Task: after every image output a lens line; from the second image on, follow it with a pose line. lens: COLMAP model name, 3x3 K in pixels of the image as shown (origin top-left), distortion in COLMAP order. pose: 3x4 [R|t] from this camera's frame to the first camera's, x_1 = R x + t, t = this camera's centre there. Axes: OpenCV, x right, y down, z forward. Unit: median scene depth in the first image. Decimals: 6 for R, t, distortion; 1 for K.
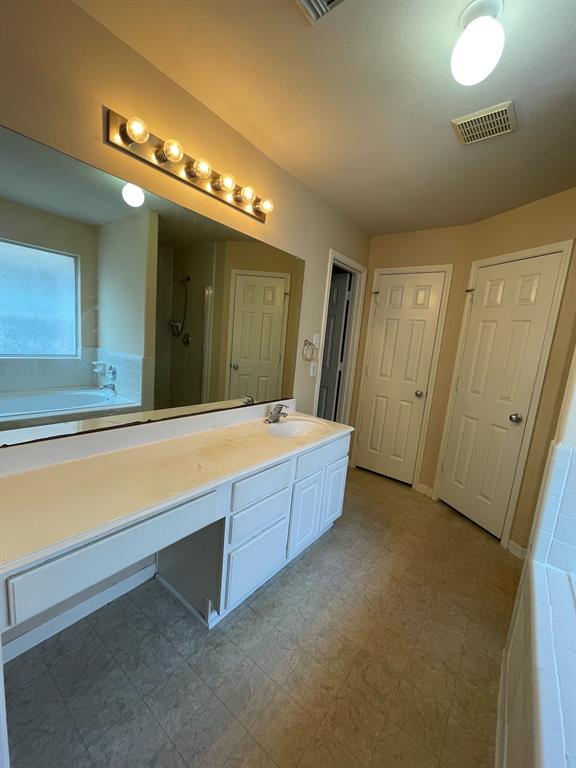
lens RADIAL K [[306.3, 0, 289.1], [0, 306.3, 383.5], [0, 0, 1]] dist [-0.013590, 0.000467]
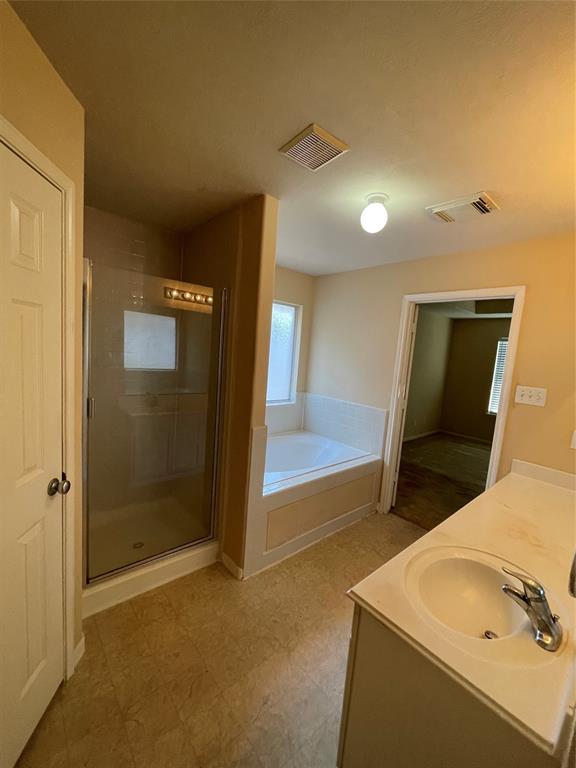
lens RADIAL K [[306.3, 0, 289.1], [0, 306.3, 383.5], [0, 0, 1]] dist [-0.013590, 0.000467]
pose [[-0.966475, -0.177813, 0.185224, 0.268295], [-0.124015, 0.954942, 0.269642, -0.269954], [-0.224824, 0.237632, -0.944979, 1.373714]]
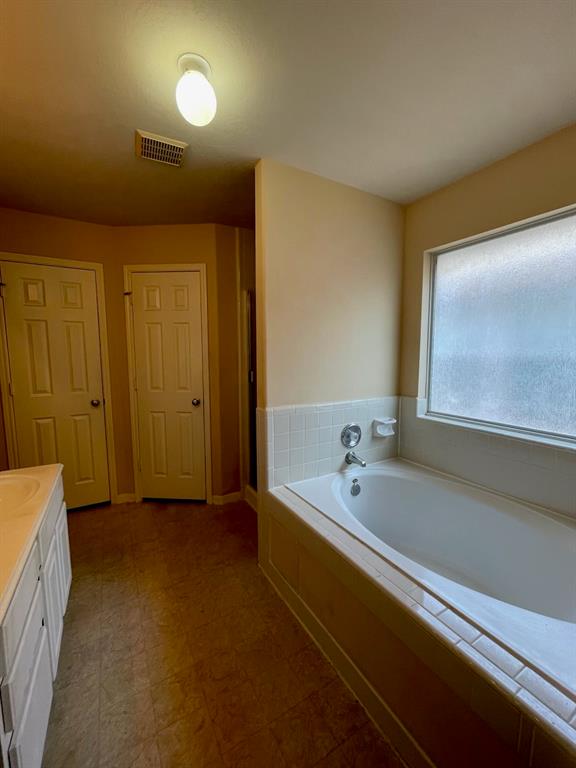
lens RADIAL K [[306.3, 0, 289.1], [0, 306.3, 383.5], [0, 0, 1]] dist [-0.013590, 0.000467]
pose [[0.372819, -0.182226, 0.909835, -0.233741], [0.171870, 0.977122, 0.125276, -0.050702], [-0.911848, 0.109668, 0.395609, 0.150170]]
